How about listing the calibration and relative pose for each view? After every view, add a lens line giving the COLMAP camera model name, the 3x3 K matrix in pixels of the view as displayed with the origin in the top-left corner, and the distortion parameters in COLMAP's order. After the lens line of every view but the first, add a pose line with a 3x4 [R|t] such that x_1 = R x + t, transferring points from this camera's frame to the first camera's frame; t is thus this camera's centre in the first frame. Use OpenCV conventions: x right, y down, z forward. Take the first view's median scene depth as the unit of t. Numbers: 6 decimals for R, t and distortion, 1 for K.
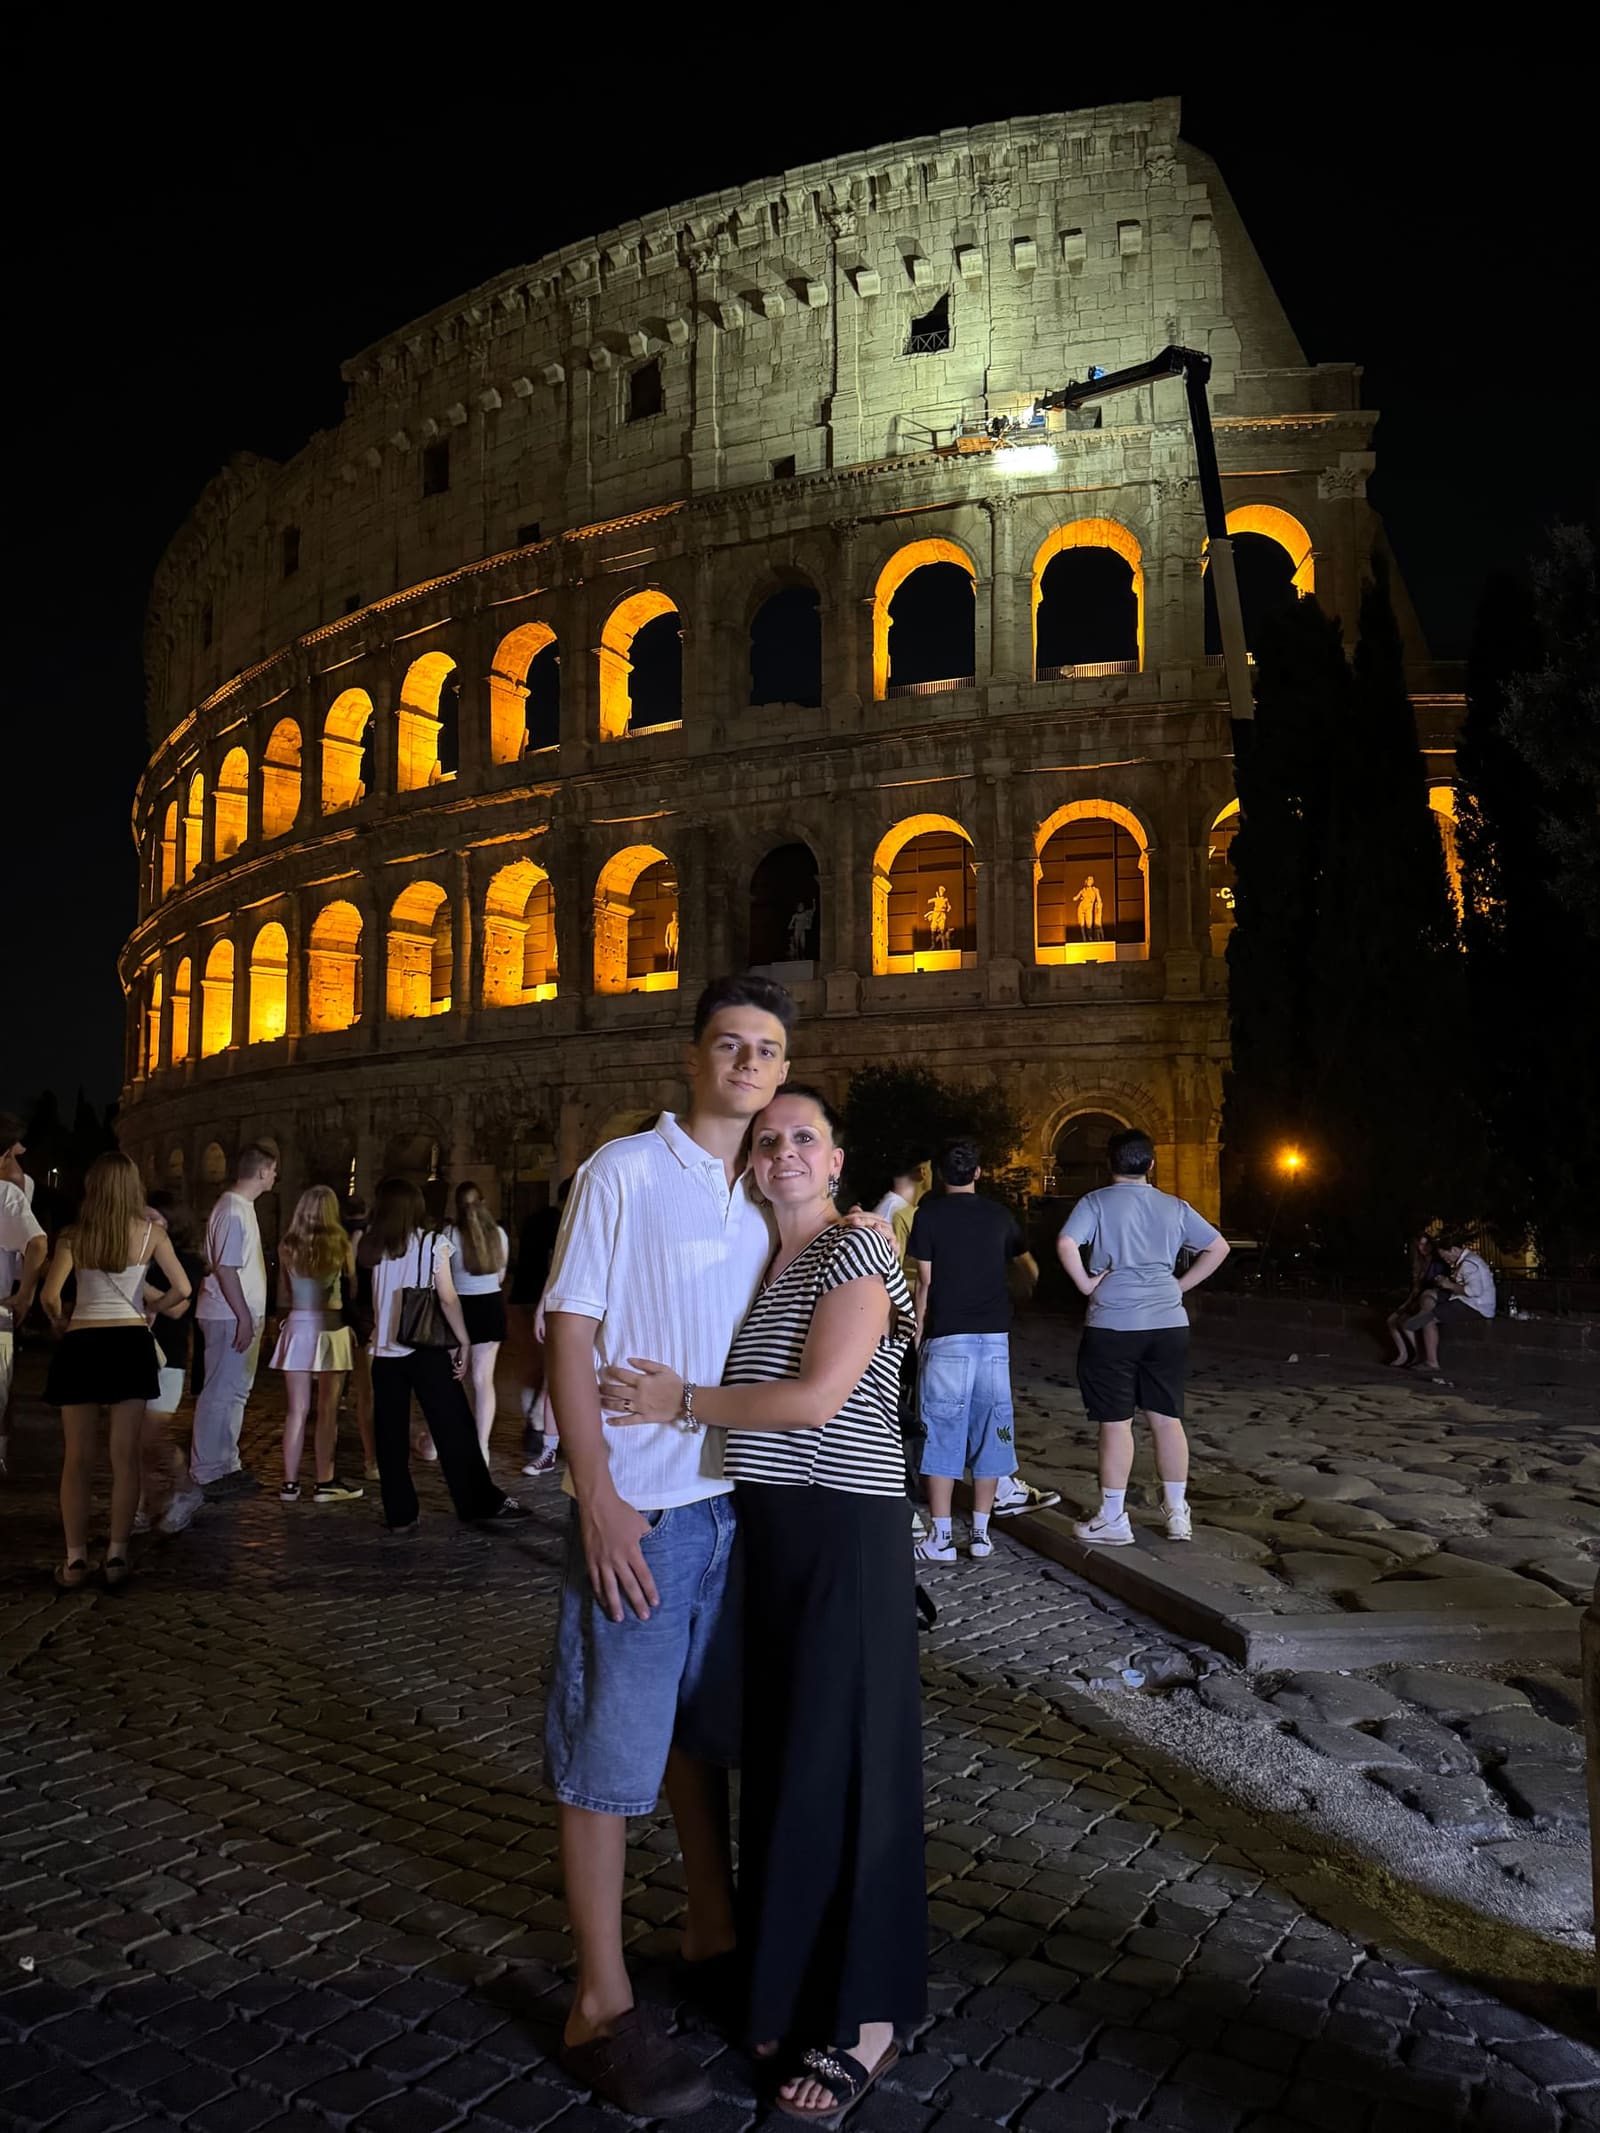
lens RADIAL K [[1640.4, 0, 800.0], [0, 1640.4, 1066.5], [0, 0, 1]] dist [0.047042, 0.000144]
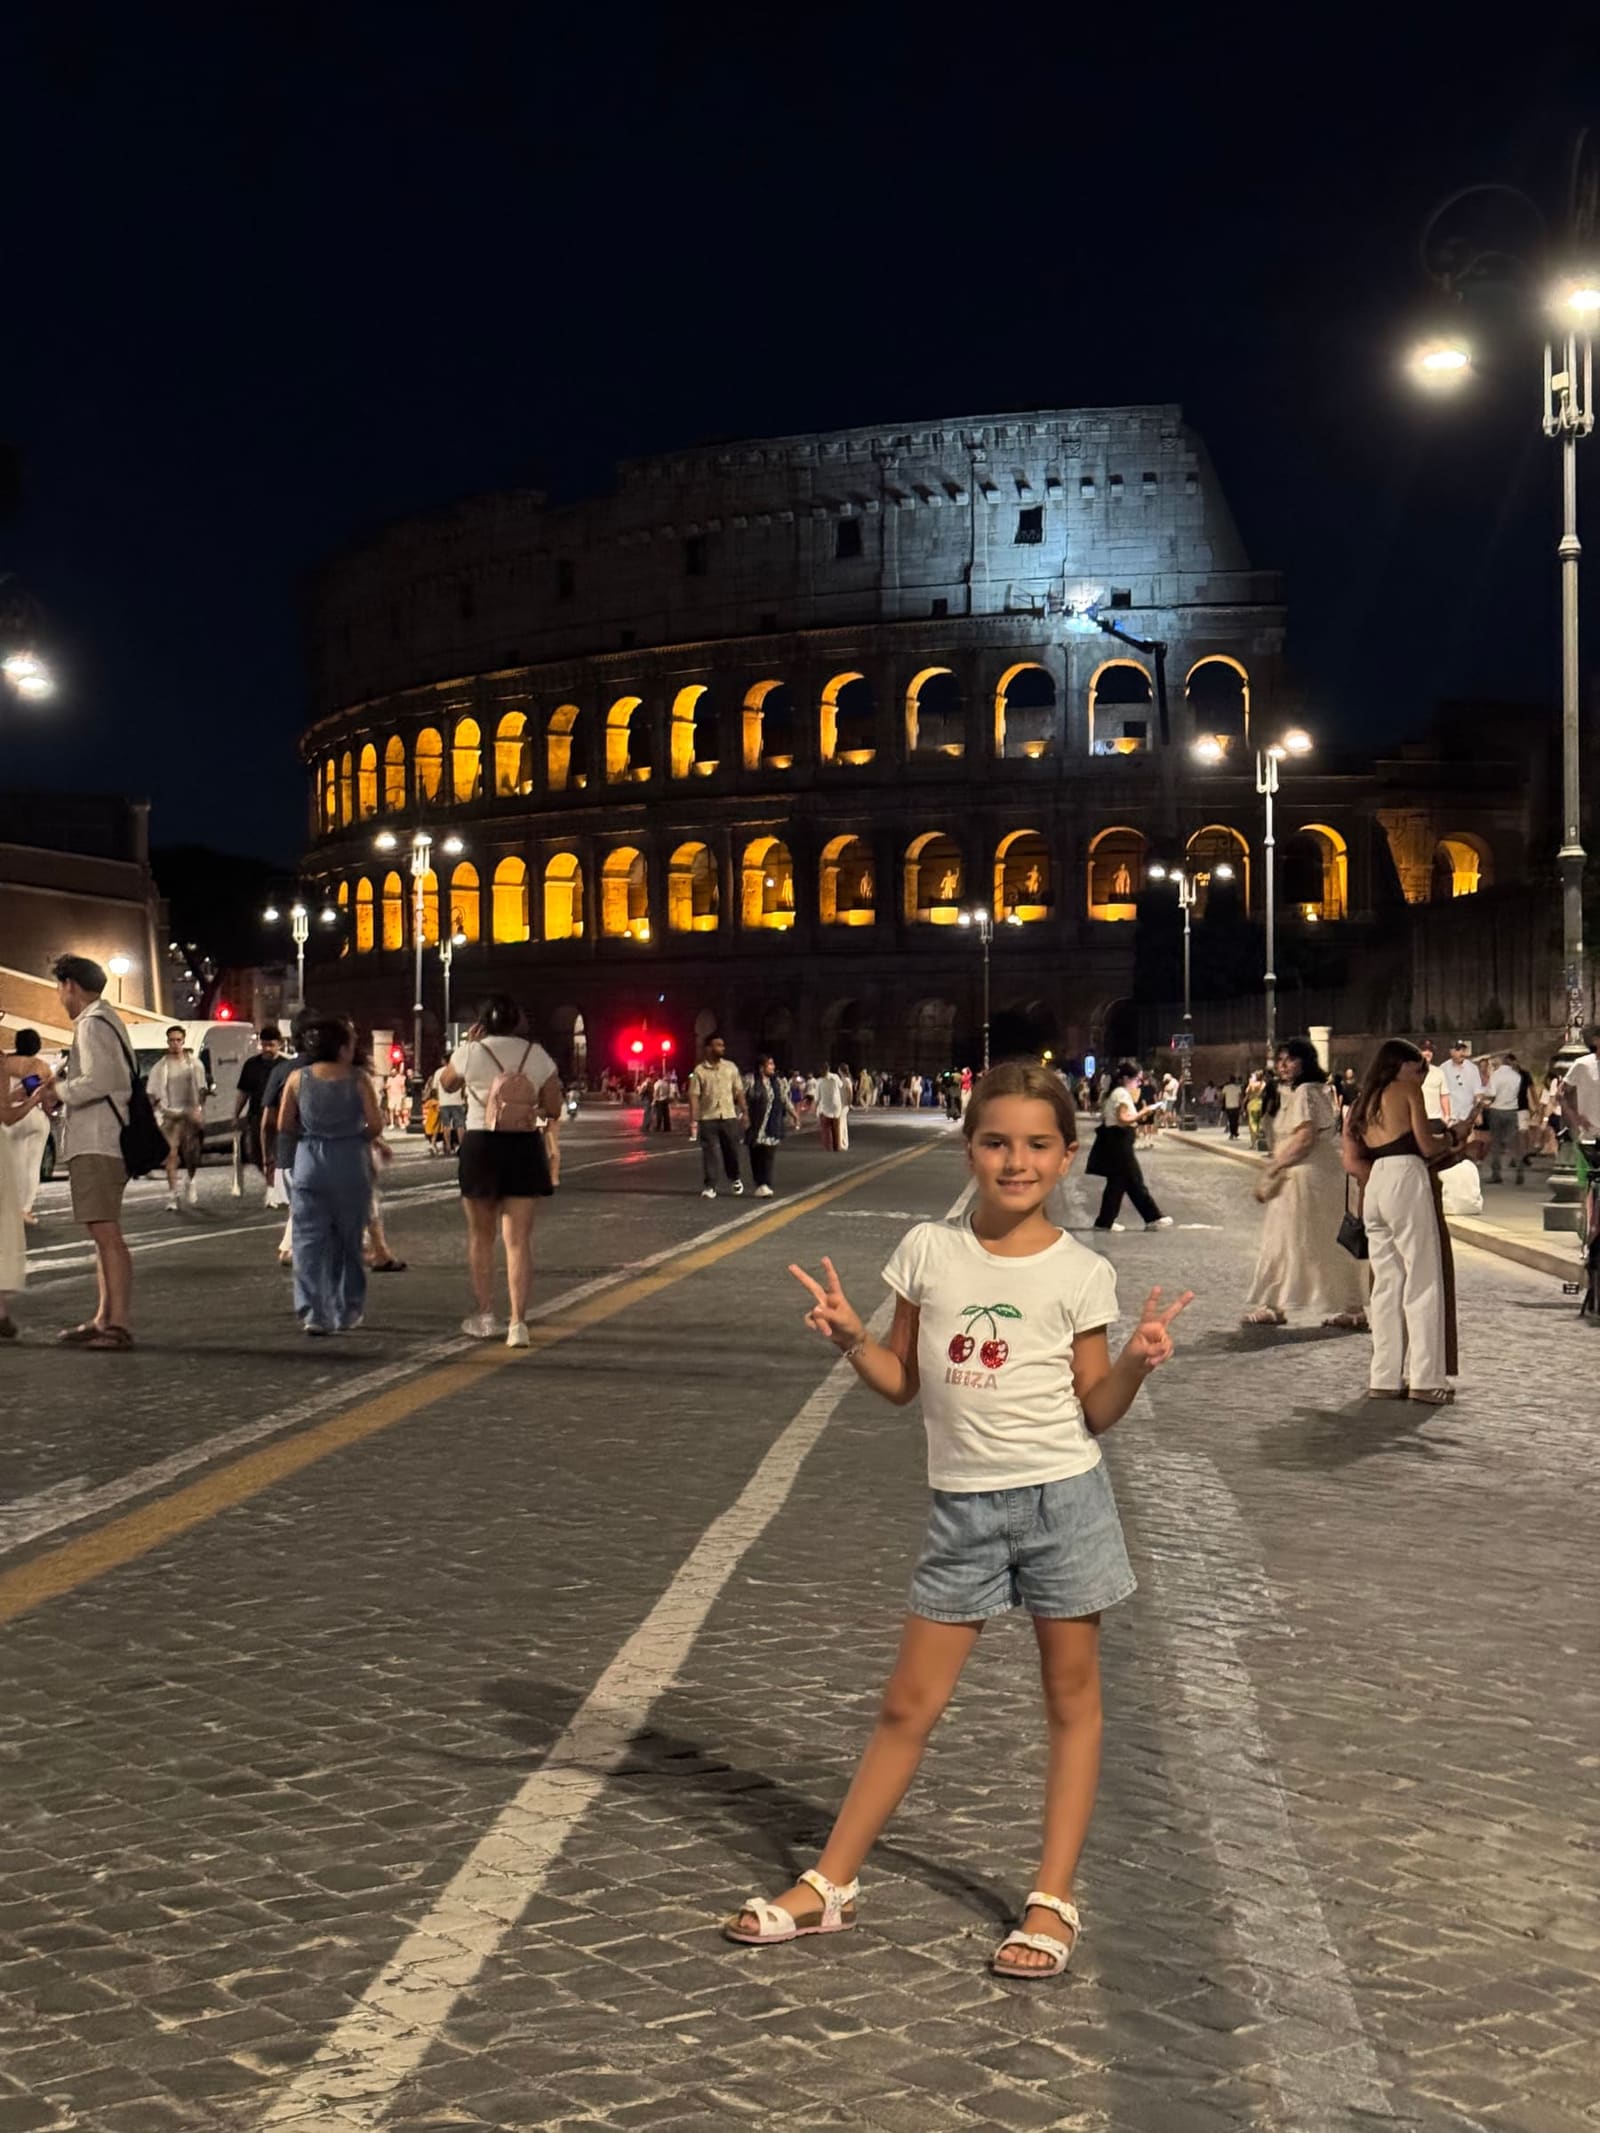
lens RADIAL K [[1640.4, 0, 800.0], [0, 1640.4, 1066.5], [0, 0, 1]] dist [0.047042, 0.000144]
pose [[0.997728, -0.000071, -0.067373, -0.039360], [0.006583, 0.995318, 0.096429, -0.068274], [0.067050, -0.096653, 0.993057, -0.683440]]
